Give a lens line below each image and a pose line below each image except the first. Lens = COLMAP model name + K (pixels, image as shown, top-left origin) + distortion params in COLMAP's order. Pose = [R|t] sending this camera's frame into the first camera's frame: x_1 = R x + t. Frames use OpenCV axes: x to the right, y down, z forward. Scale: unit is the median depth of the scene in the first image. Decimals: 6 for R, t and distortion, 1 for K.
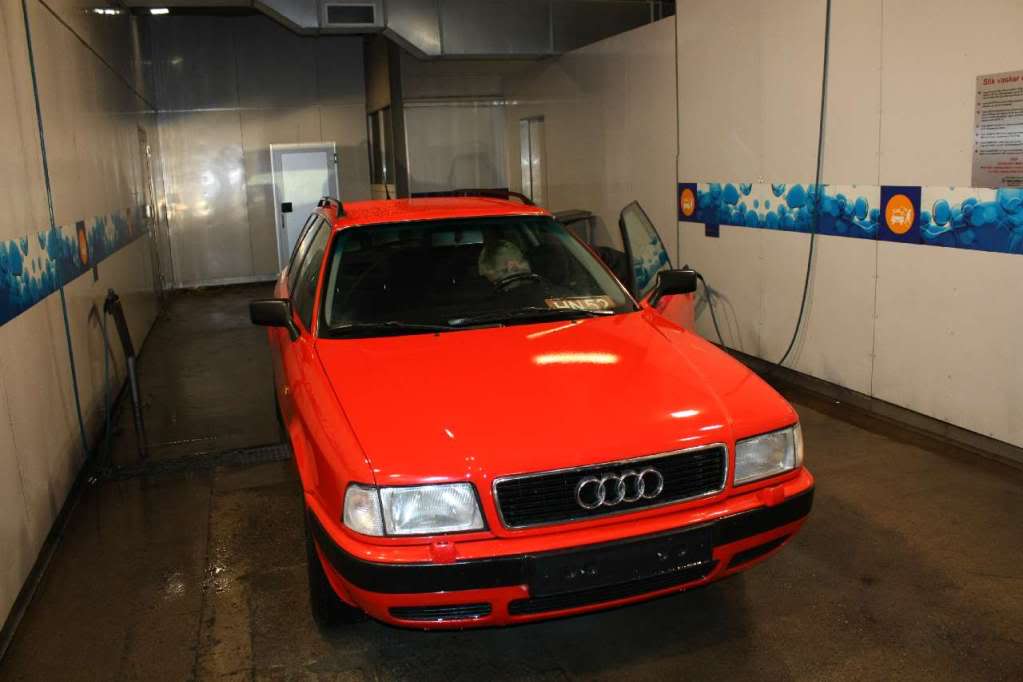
lens RADIAL K [[856.3, 0, 511.5], [0, 856.3, 341.0], [0, 0, 1]] dist [-0.175102, 0.167408]
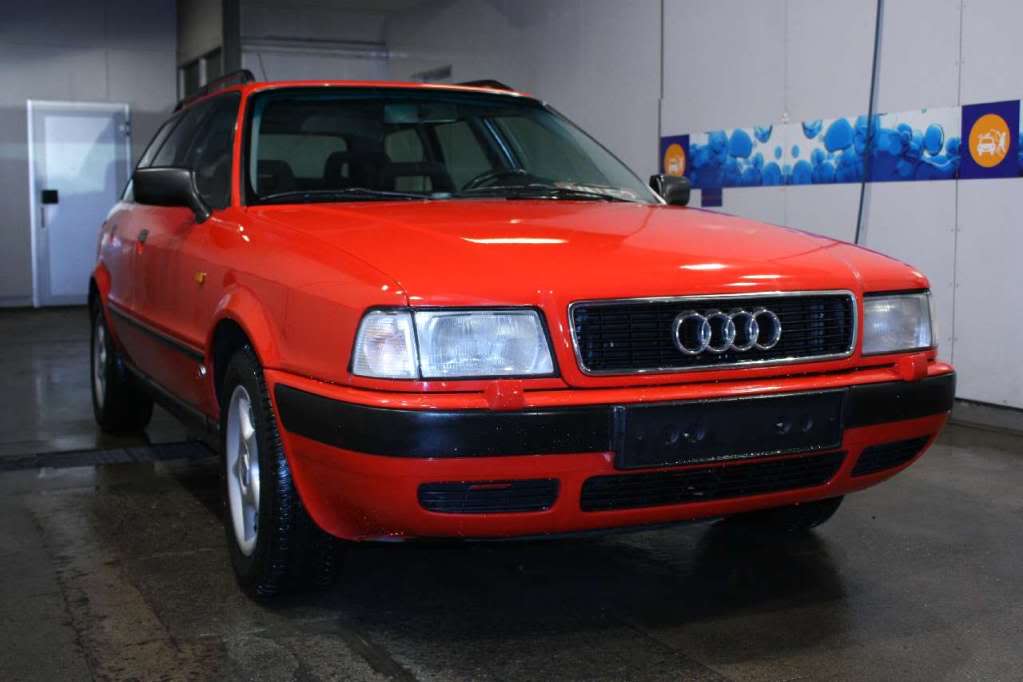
lens RADIAL K [[1270.8, 0, 511.5], [0, 1270.8, 341.0], [0, 0, 1]] dist [-0.056781, 0.035980]
pose [[0.990413, 0.024468, 0.135952, -0.098553], [-0.009989, 0.994297, -0.106181, 0.140105], [-0.137774, 0.103805, 0.985009, -0.034215]]
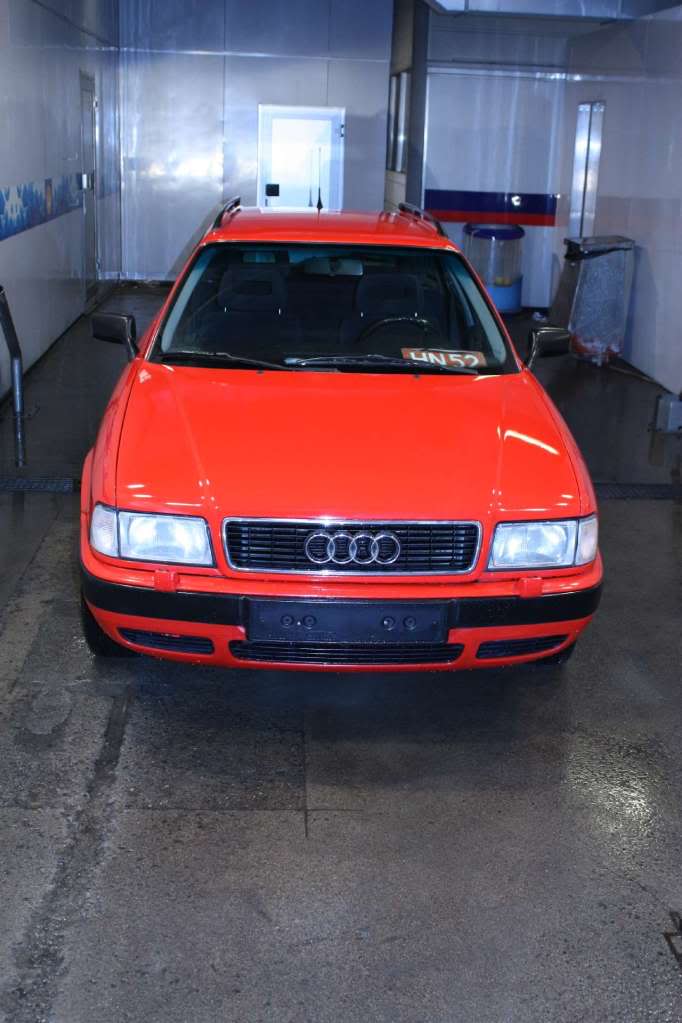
lens RADIAL K [[1192.5, 0, 367.9], [0, 1192.5, 510.2], [0, 0, 1]] dist [-0.082049, 0.030865]
pose [[0.968984, 0.146353, -0.199123, 0.191641], [-0.125062, 0.985384, 0.115662, -0.014823], [0.213140, -0.087172, 0.973125, -0.155590]]
